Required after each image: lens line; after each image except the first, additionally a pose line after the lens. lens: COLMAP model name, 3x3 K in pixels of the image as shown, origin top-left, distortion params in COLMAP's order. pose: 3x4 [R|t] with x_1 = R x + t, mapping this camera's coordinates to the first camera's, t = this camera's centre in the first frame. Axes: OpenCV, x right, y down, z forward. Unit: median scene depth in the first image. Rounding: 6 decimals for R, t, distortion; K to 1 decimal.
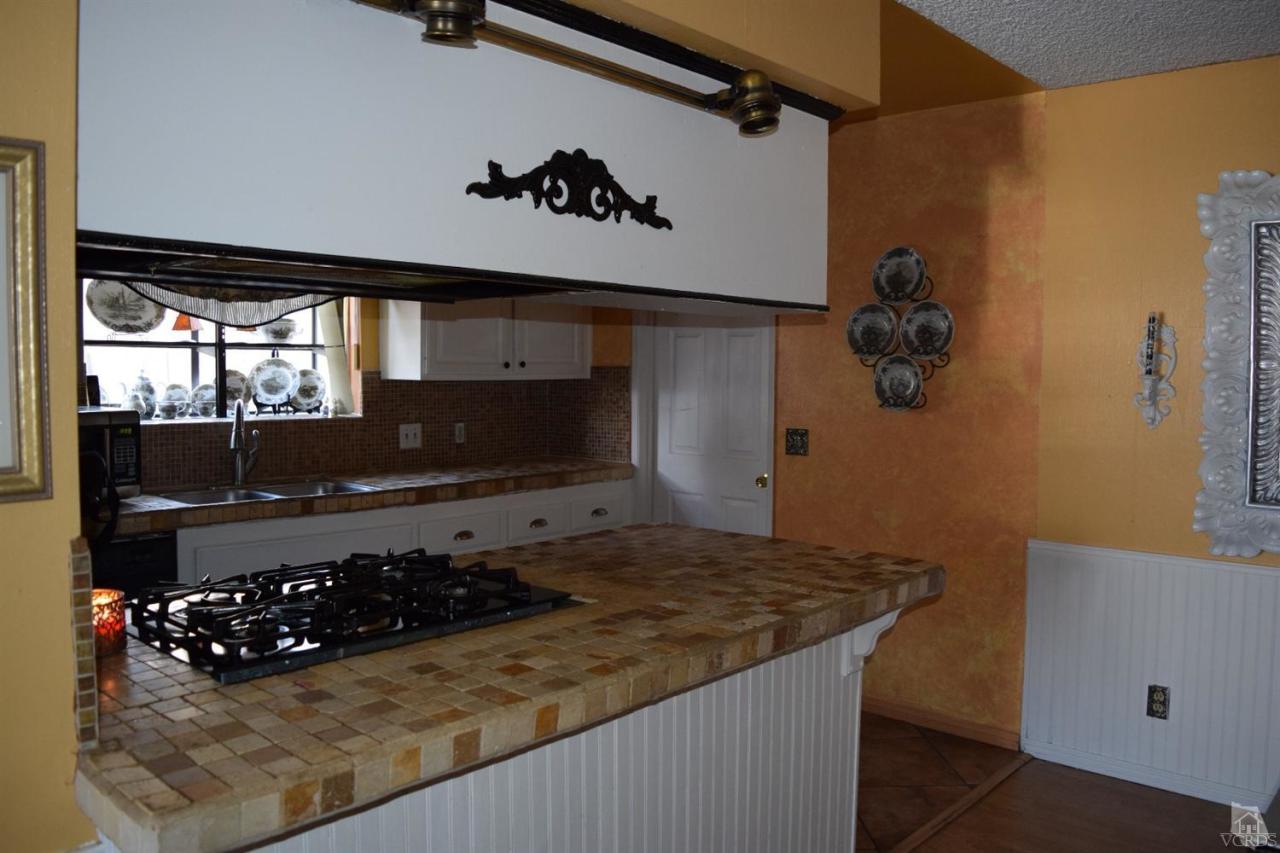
lens RADIAL K [[1000.1, 0, 642.0], [0, 1000.1, 418.3], [0, 0, 1]] dist [-0.096352, 0.021271]
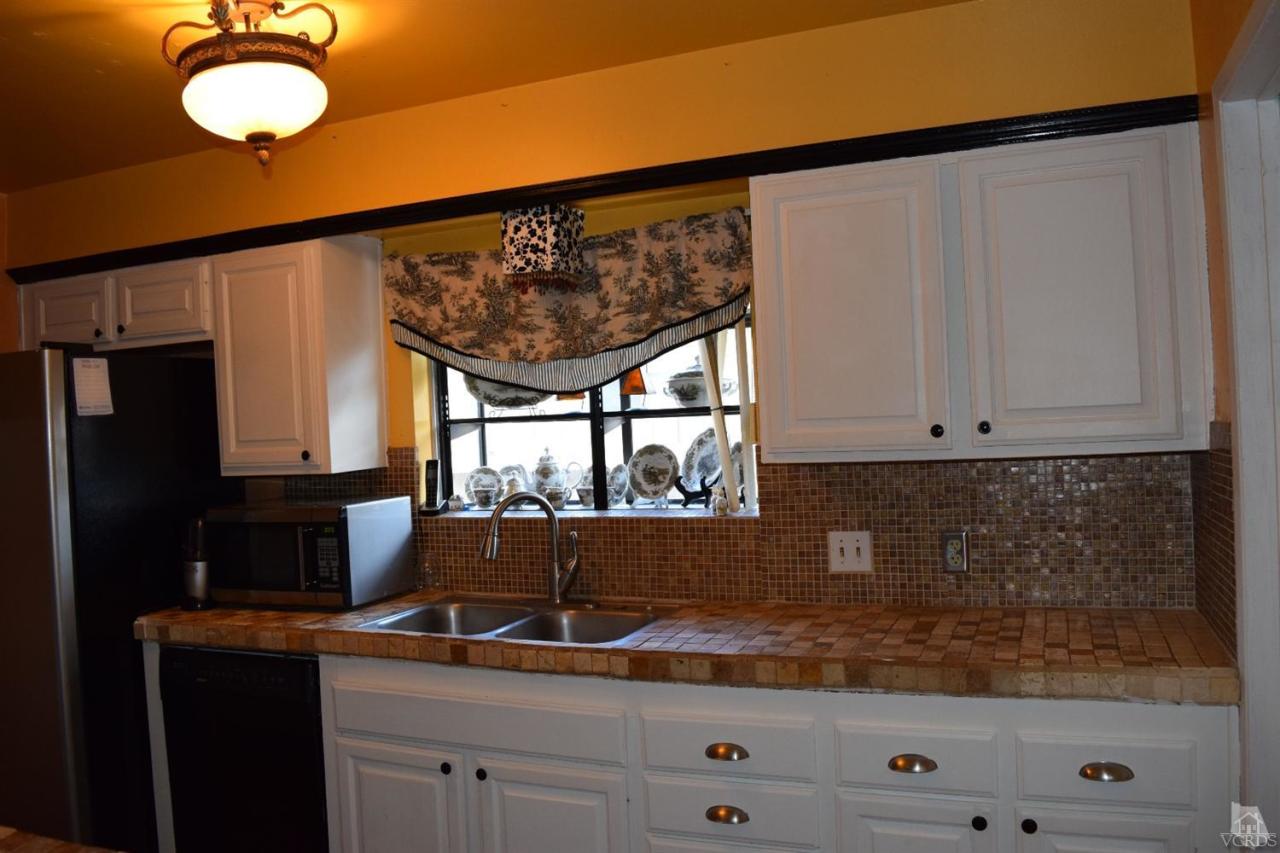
lens RADIAL K [[1000.1, 0, 646.7], [0, 1000.1, 424.0], [0, 0, 1]] dist [-0.096352, 0.021271]
pose [[0.338369, -0.020995, -0.940779, 0.347128], [-0.003859, 0.999712, -0.023697, -0.053241], [0.941006, 0.011649, 0.338190, 0.828837]]
